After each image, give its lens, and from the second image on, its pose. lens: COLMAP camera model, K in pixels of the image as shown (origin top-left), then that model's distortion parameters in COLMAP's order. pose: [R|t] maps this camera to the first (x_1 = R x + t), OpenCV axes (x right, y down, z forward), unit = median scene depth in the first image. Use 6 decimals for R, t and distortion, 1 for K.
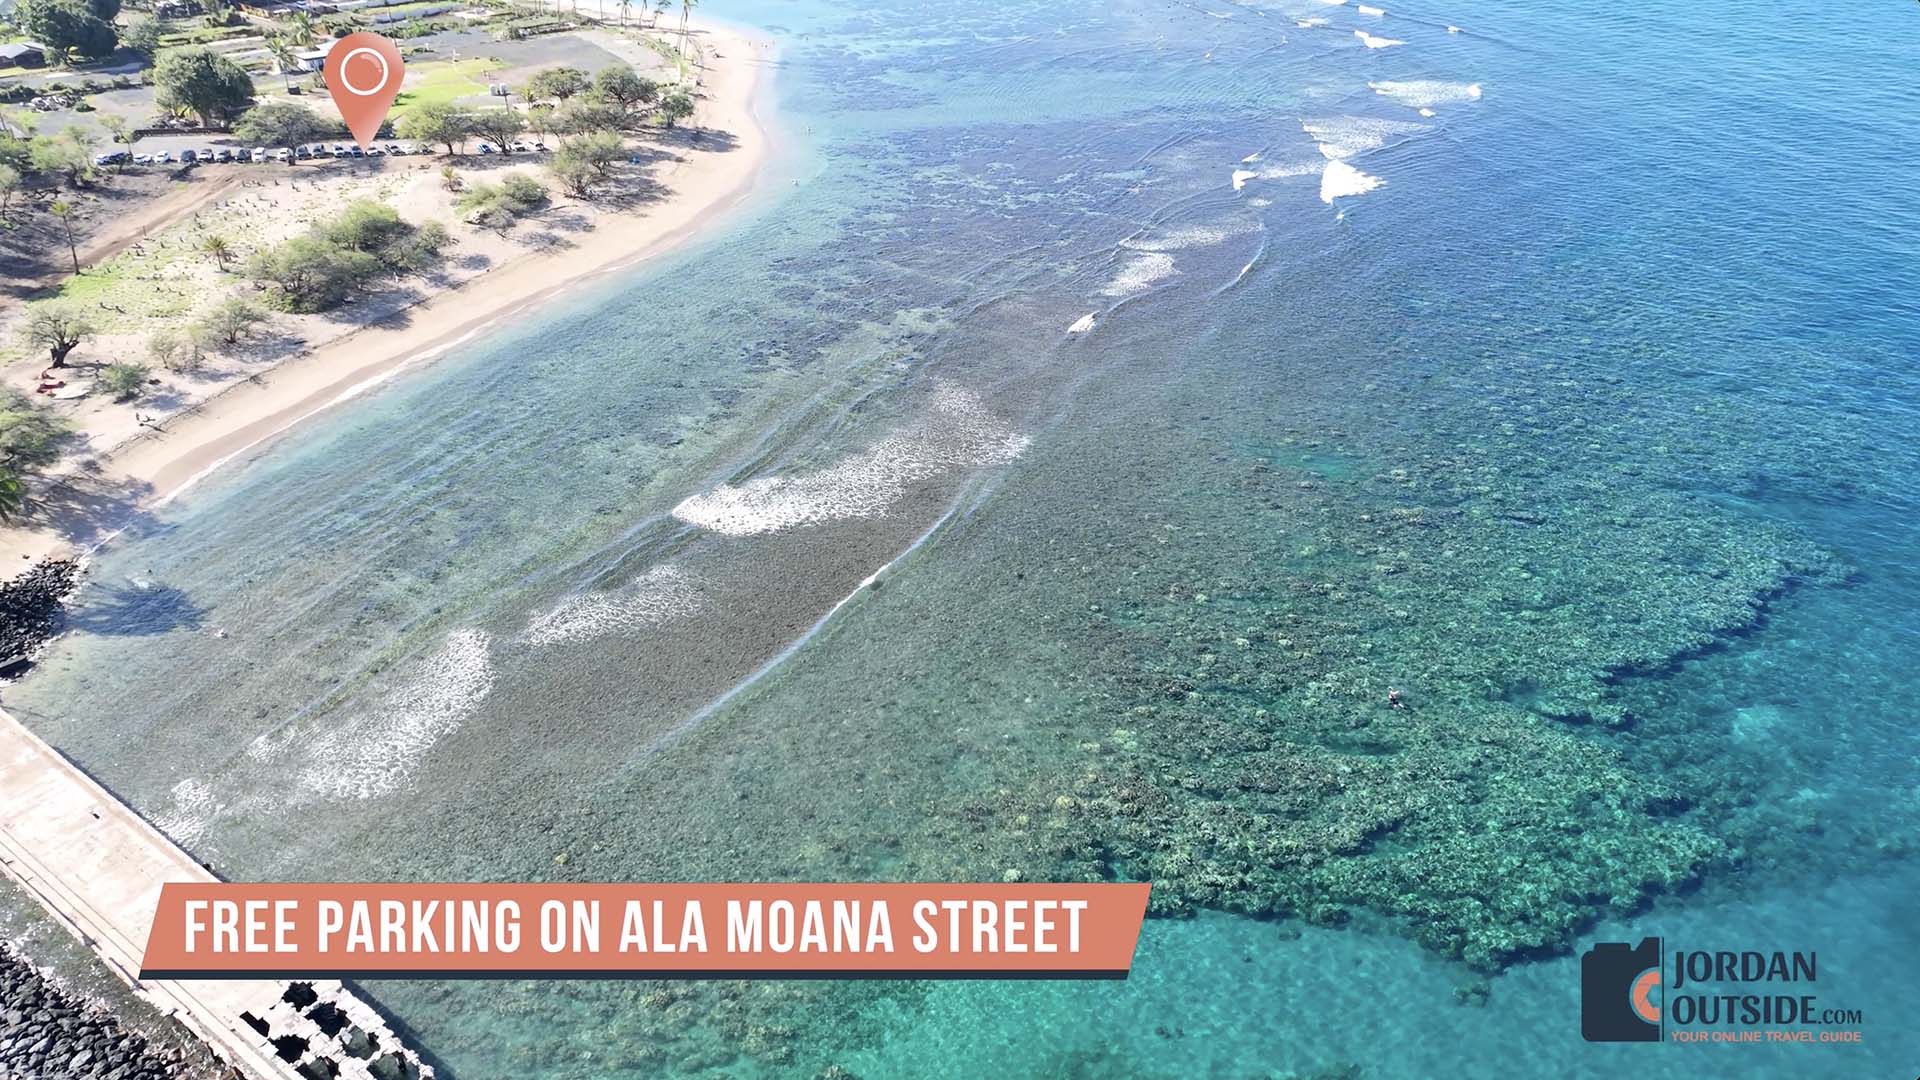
lens RADIAL K [[1505.9, 0, 958.6], [0, 1505.9, 497.6], [0, 0, 1]] dist [0.007363, 0.007597]
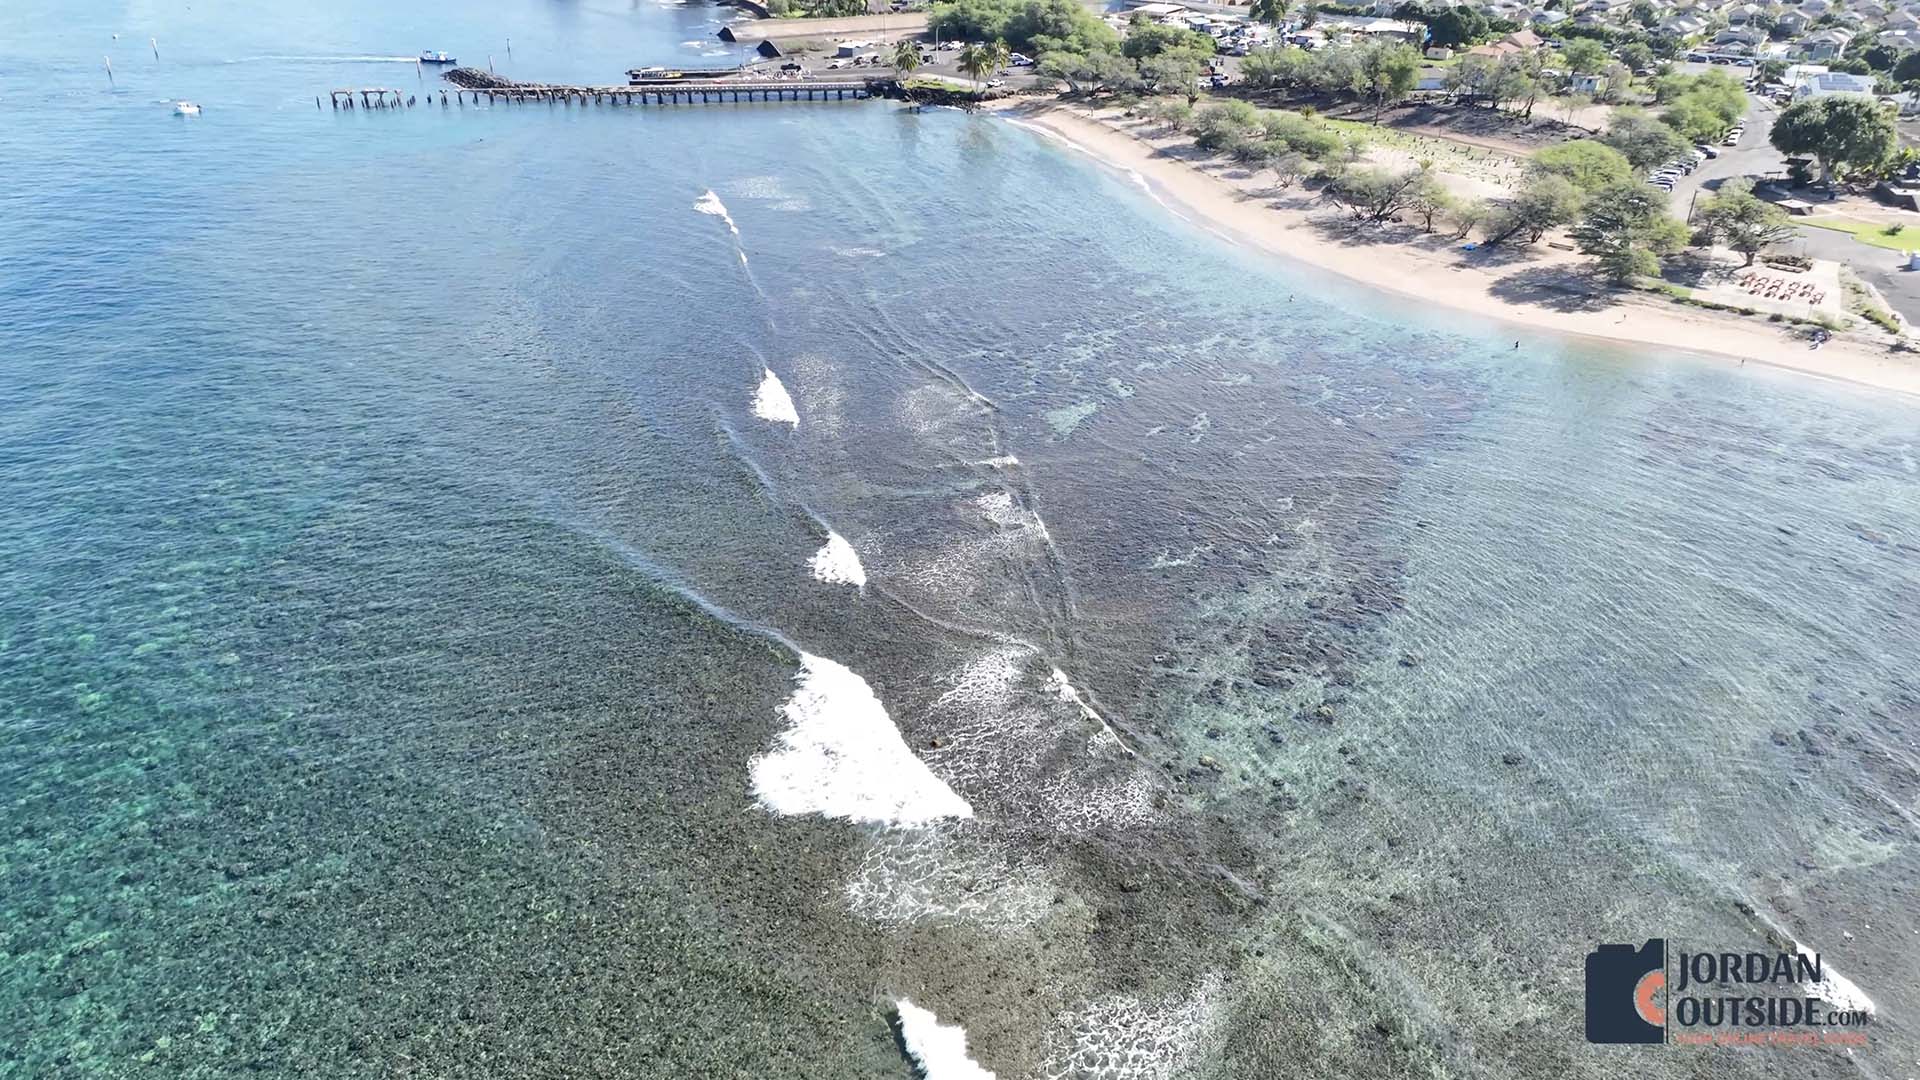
lens RADIAL K [[1475.7, 0, 961.7], [0, 1475.7, 549.2], [0, 0, 1]] dist [0.001572, 0.013971]
pose [[-0.717285, 0.302560, -0.627662, 0.559343], [-0.348394, 0.624383, 0.699119, -0.610018], [0.603428, 0.720141, -0.342450, 1.276038]]
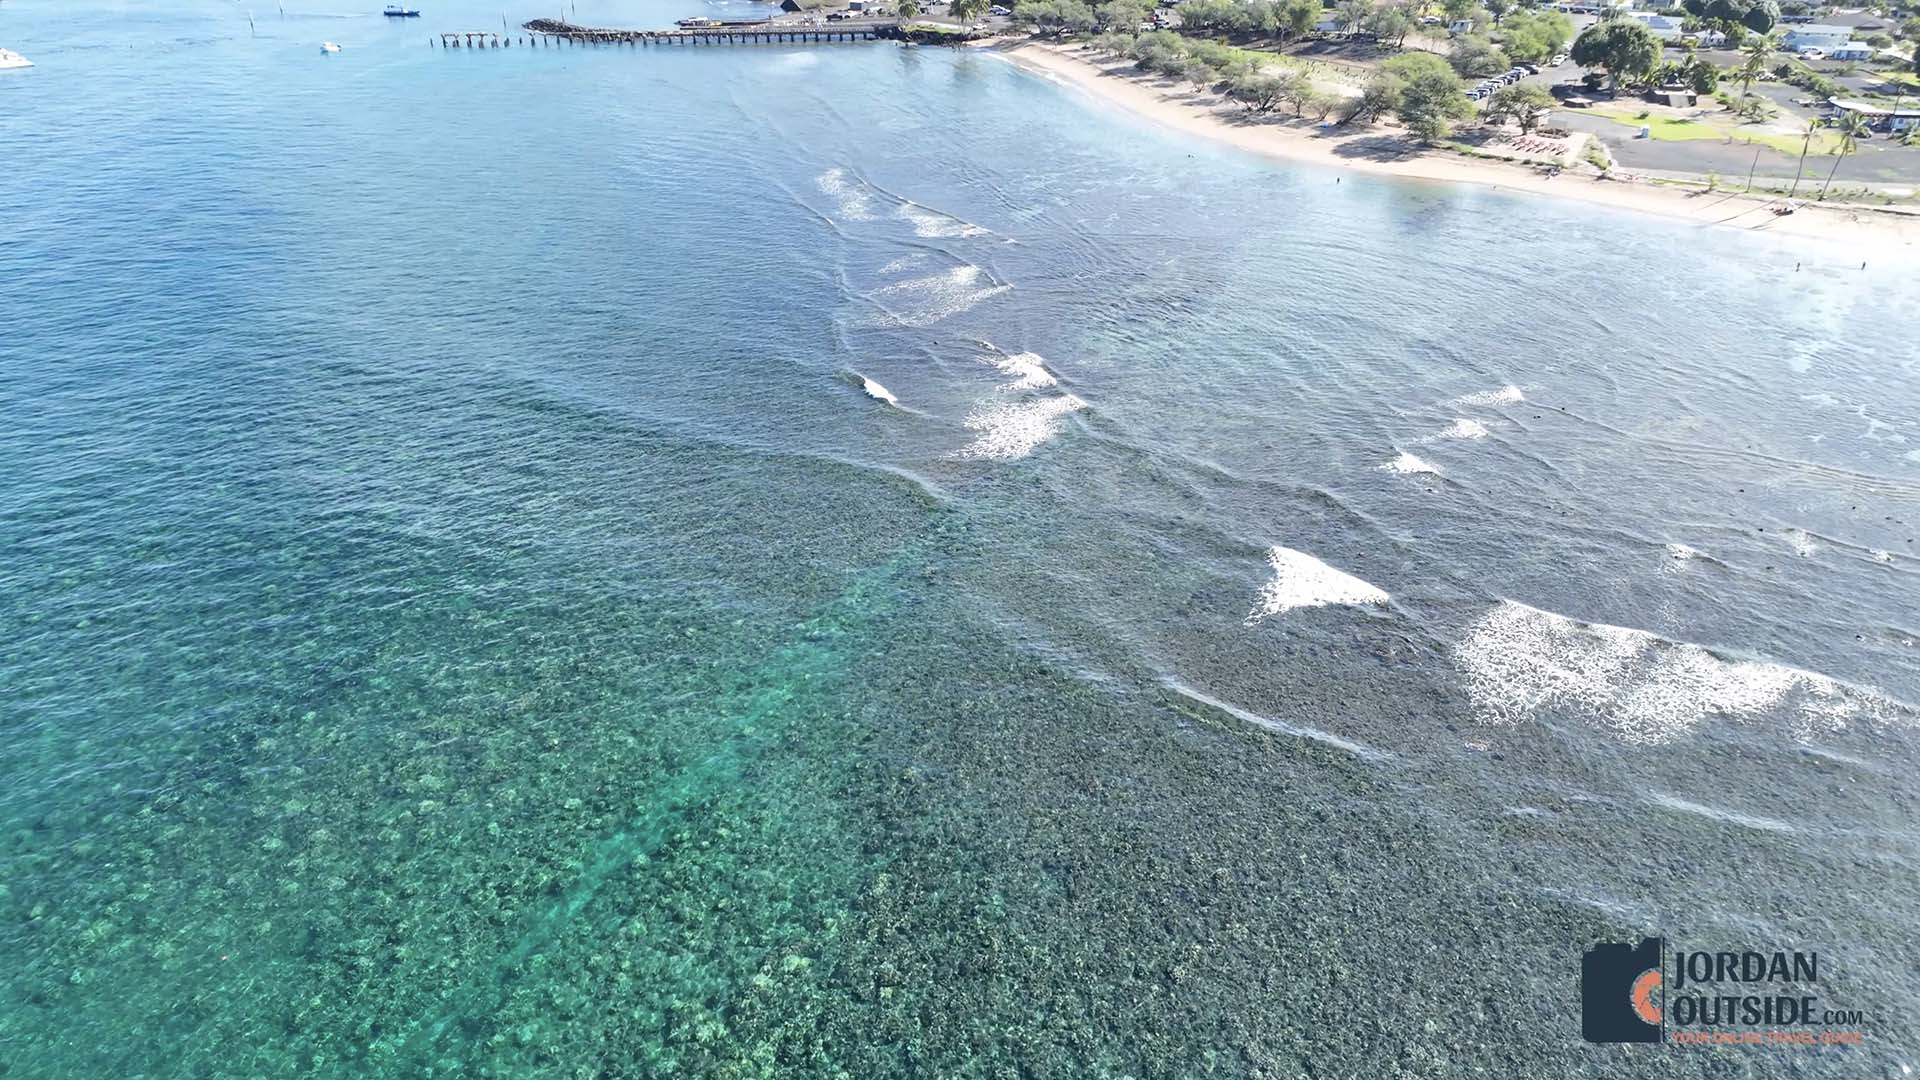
lens RADIAL K [[1475.7, 0, 961.7], [0, 1475.7, 549.2], [0, 0, 1]] dist [0.001572, 0.013971]
pose [[-0.713168, 0.307531, -0.629933, 0.792962], [-0.348265, 0.624440, 0.699132, -0.726266], [0.608360, 0.717983, -0.338228, 1.488569]]
